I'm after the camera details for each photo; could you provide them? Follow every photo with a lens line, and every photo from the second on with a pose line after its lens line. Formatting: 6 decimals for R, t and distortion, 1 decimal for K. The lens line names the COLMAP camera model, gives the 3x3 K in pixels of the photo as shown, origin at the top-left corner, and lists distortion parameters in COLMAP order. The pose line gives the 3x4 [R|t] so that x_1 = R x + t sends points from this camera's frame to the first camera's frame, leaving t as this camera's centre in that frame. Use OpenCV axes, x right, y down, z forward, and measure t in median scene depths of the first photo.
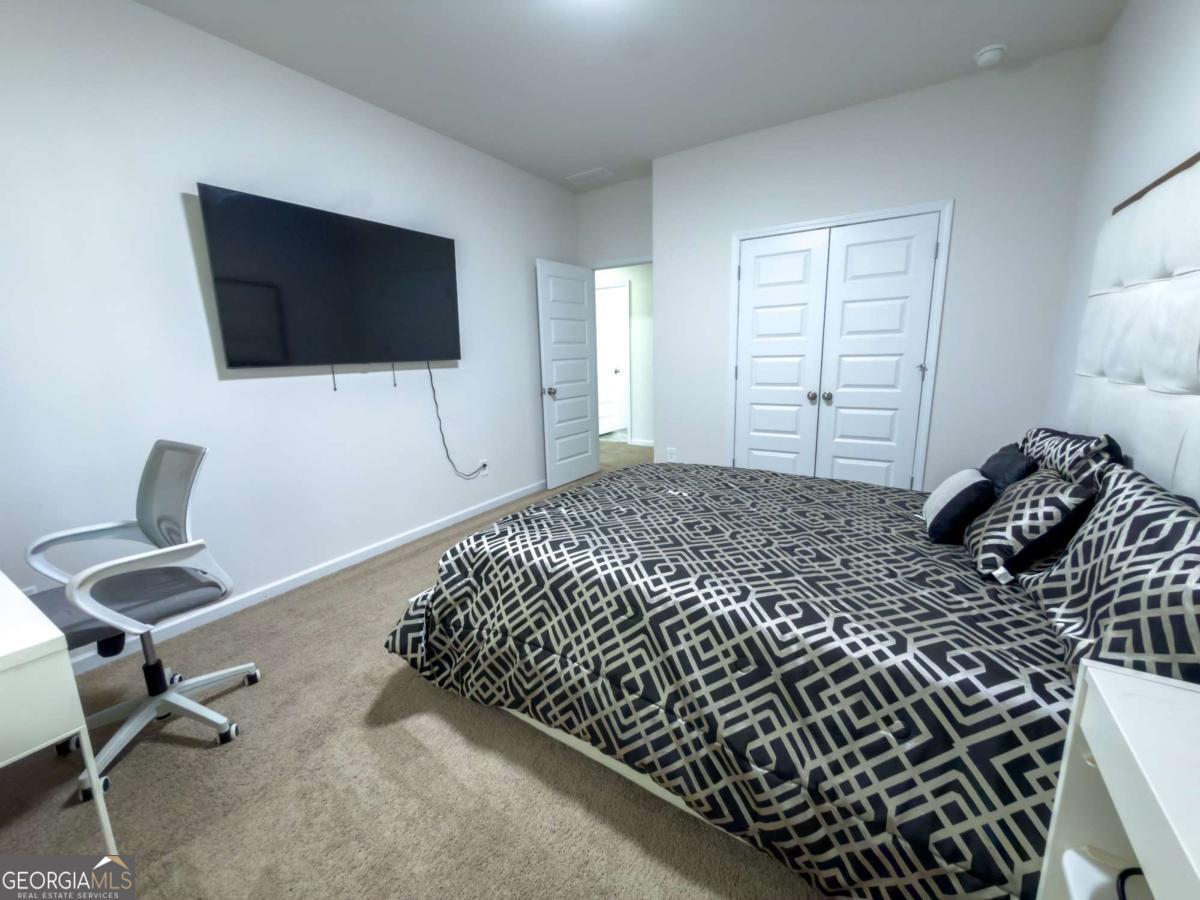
lens RADIAL K [[473.8, 0, 599.7], [0, 473.8, 447.5], [0, 0, 1]] dist [-0.001349, 0.000965]
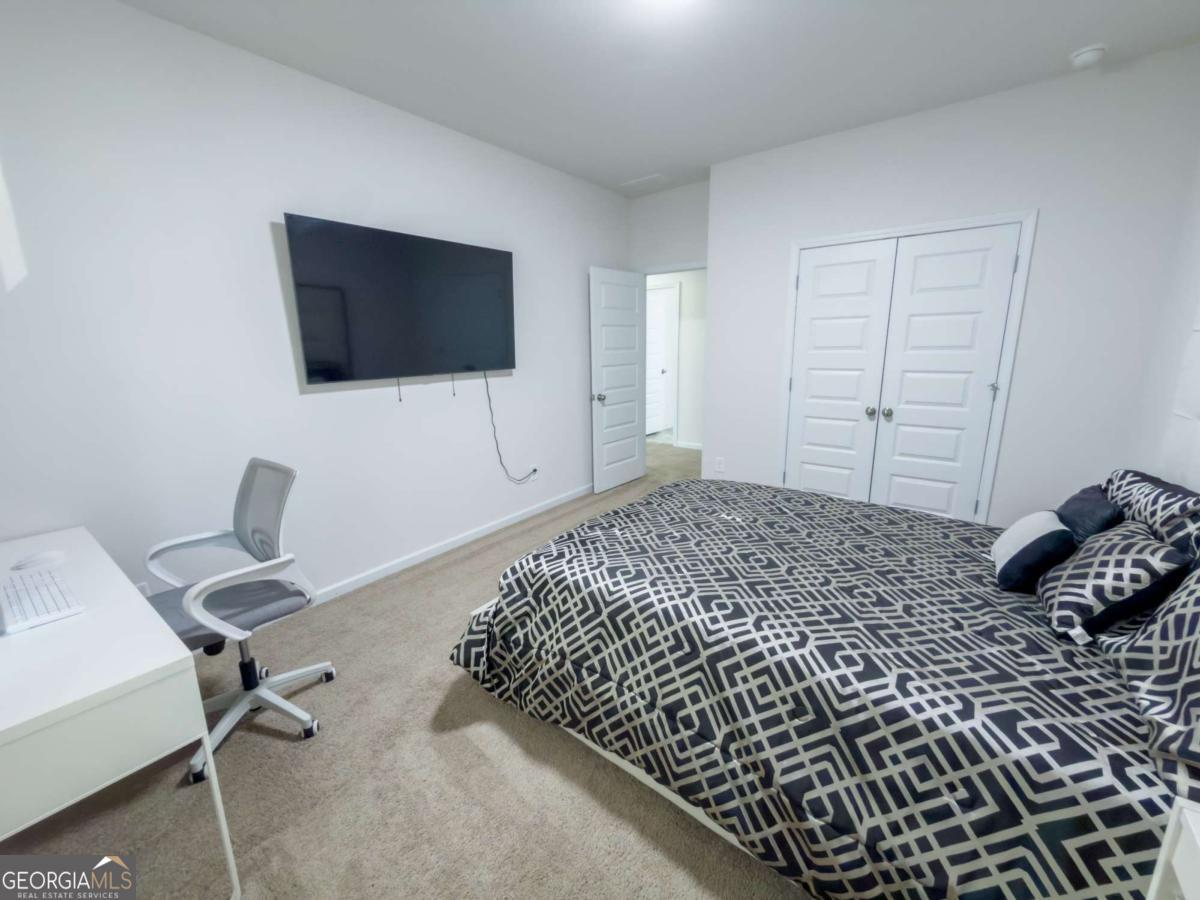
lens RADIAL K [[473.8, 0, 601.5], [0, 473.8, 449.0], [0, 0, 1]] dist [-0.001349, 0.000965]
pose [[0.996244, 0.027629, -0.082061, -0.046366], [-0.025855, 0.999410, 0.022601, -0.099384], [0.082637, -0.020394, 0.996371, -0.029566]]
